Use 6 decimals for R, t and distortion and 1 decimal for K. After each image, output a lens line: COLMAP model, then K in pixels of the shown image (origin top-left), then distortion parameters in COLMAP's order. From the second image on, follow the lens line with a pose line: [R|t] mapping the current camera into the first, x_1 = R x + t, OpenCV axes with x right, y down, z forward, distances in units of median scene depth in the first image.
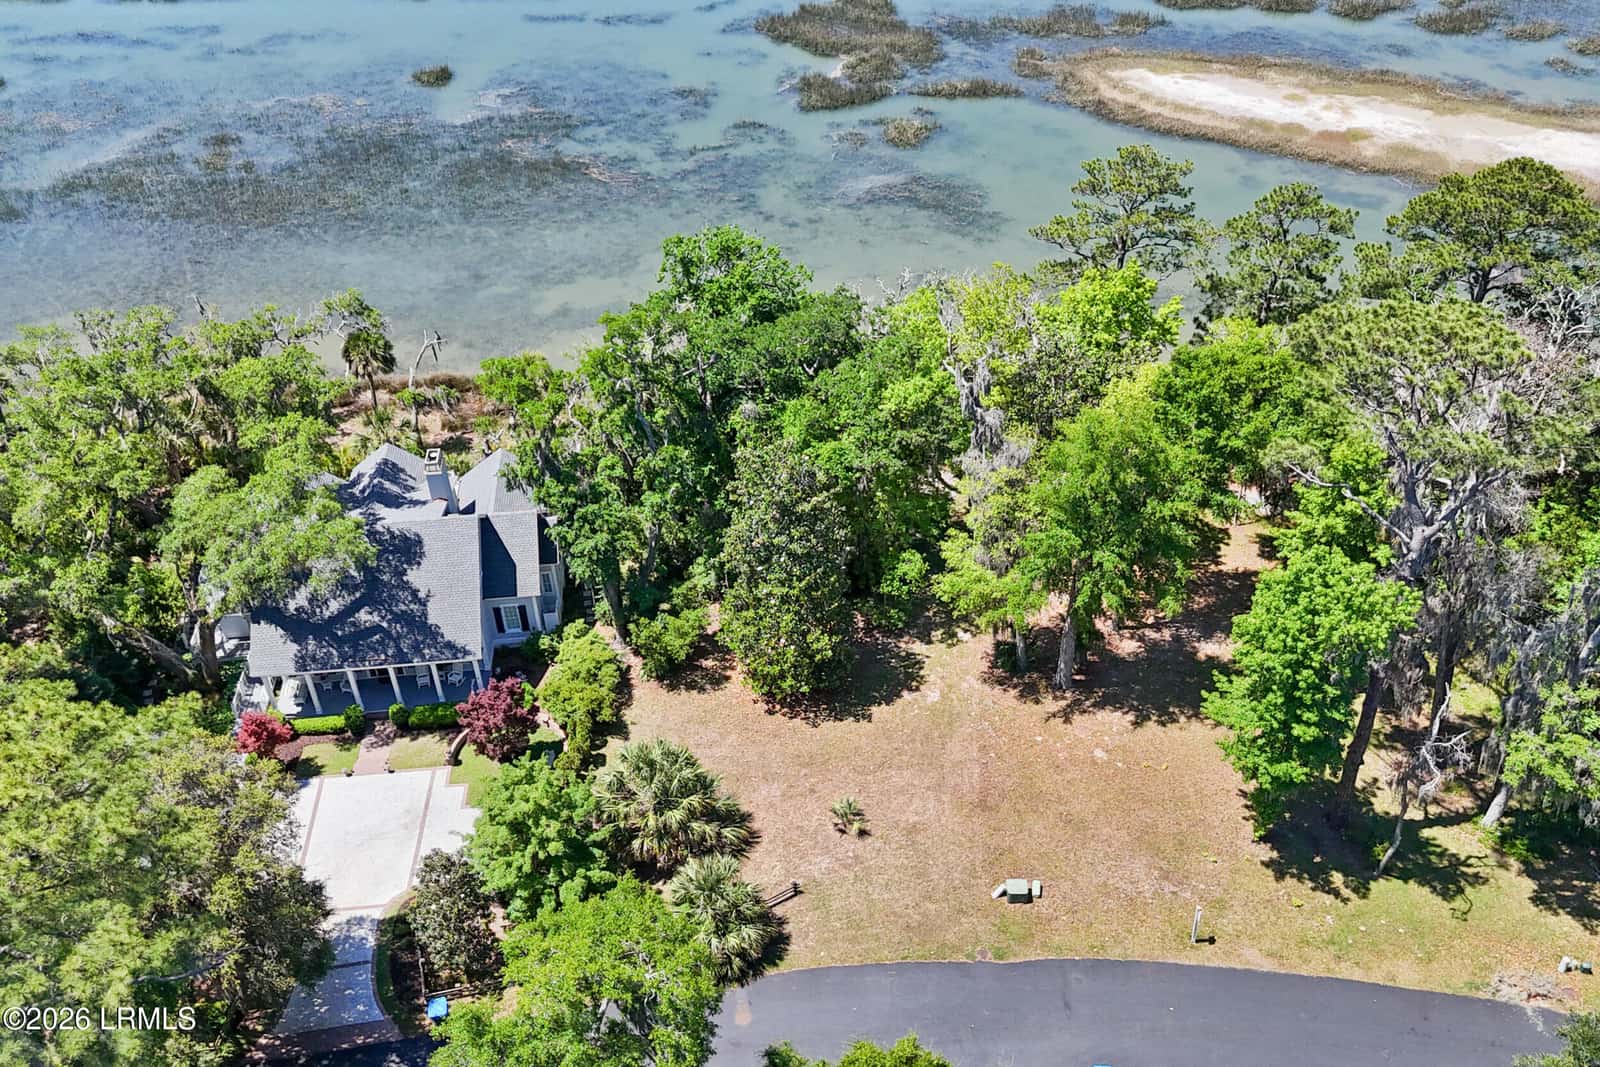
lens RADIAL K [[1439.0, 0, 804.5], [0, 1439.0, 513.8], [0, 0, 1]] dist [0.098409, -0.131122]
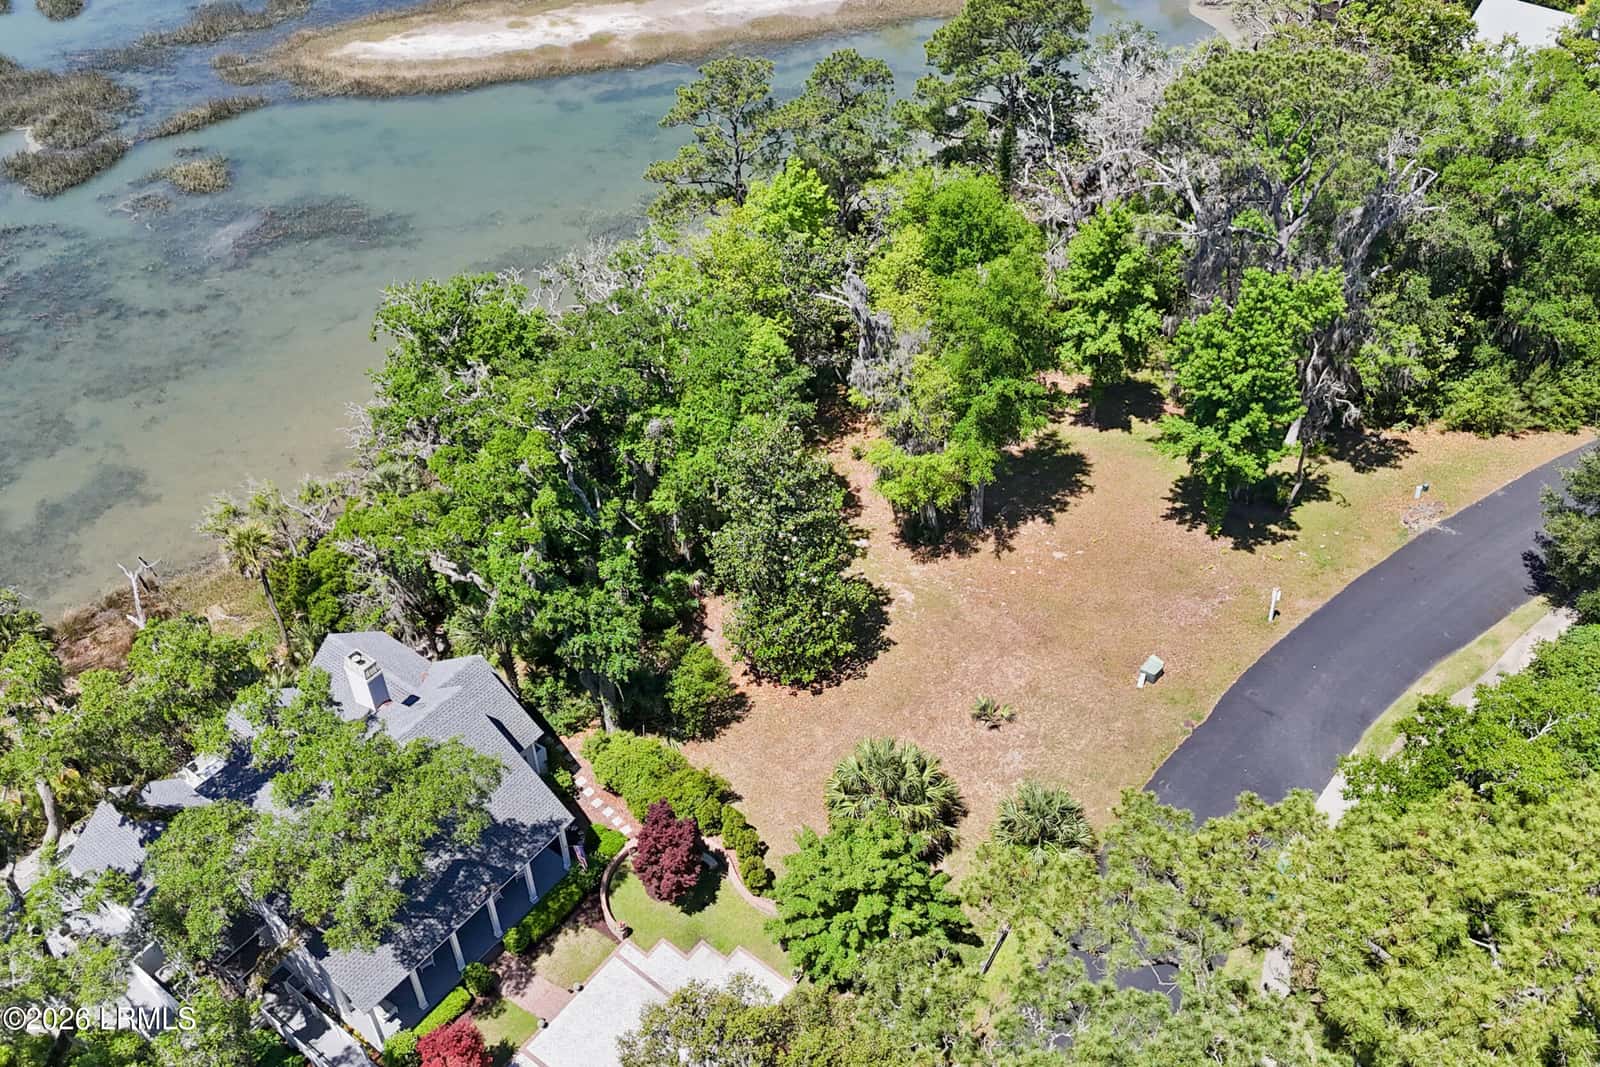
lens RADIAL K [[1439.0, 0, 804.5], [0, 1439.0, 513.8], [0, 0, 1]] dist [0.098409, -0.131122]
pose [[0.667305, -0.469223, 0.578389, -0.526219], [0.456235, 0.871356, 0.180522, -0.144328], [-0.588688, 0.143417, 0.795536, 0.210757]]
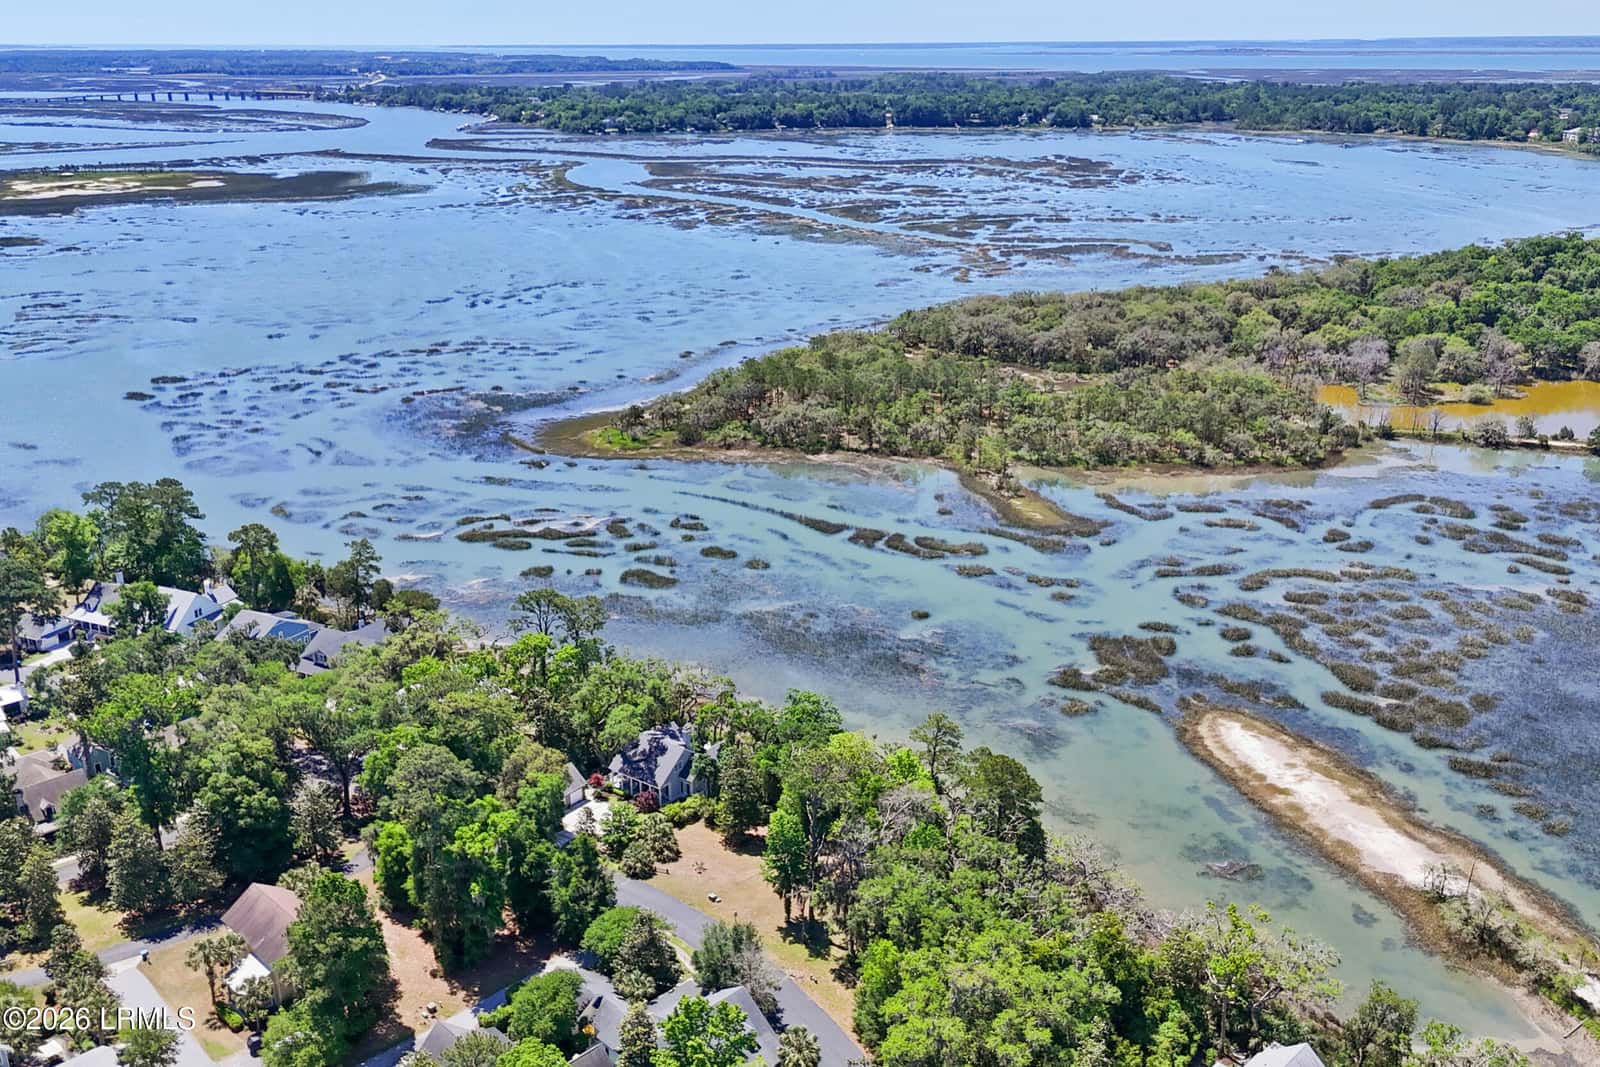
lens RADIAL K [[1439.0, 0, 804.5], [0, 1439.0, 513.8], [0, 0, 1]] dist [0.098409, -0.131122]
pose [[0.735700, 0.228574, -0.637573, 1.800503], [-0.420599, 0.892016, -0.165539, -0.043306], [0.530888, 0.389949, 0.752395, -1.364513]]
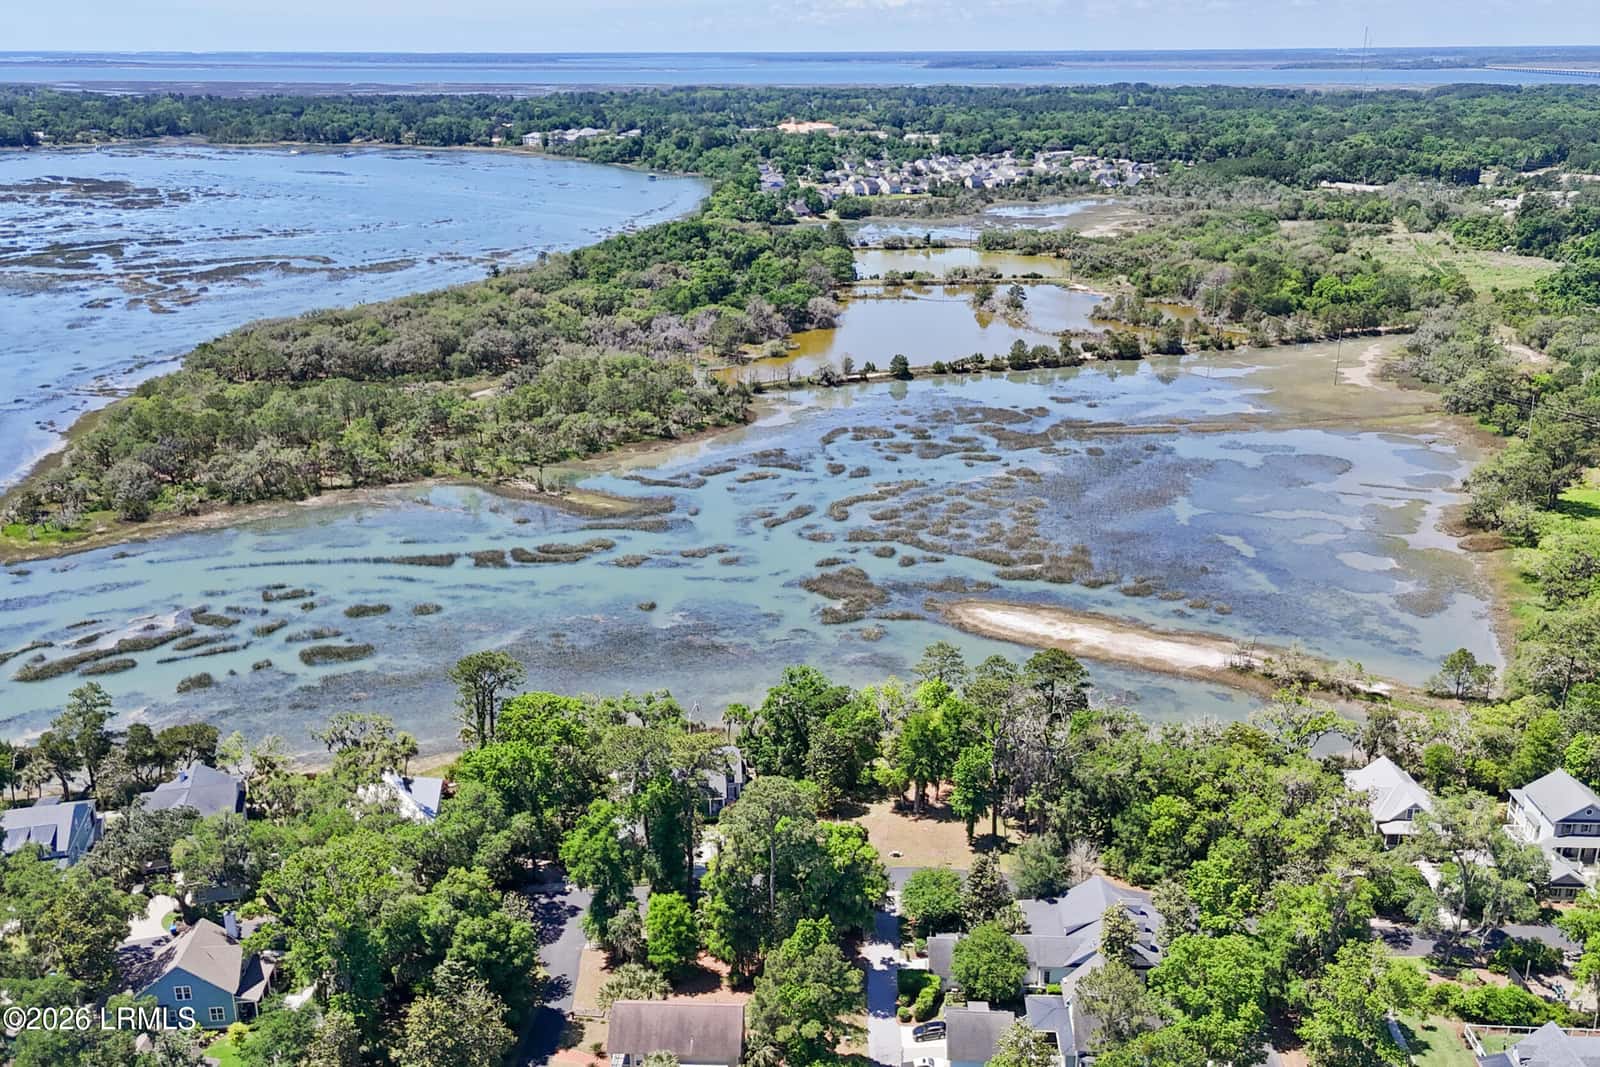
lens RADIAL K [[1439.0, 0, 804.5], [0, 1439.0, 513.8], [0, 0, 1]] dist [0.098409, -0.131122]
pose [[0.999846, 0.017274, 0.003178, -0.074769], [-0.015216, 0.942273, -0.334500, 0.541299], [-0.008773, 0.334400, 0.942390, -2.047134]]
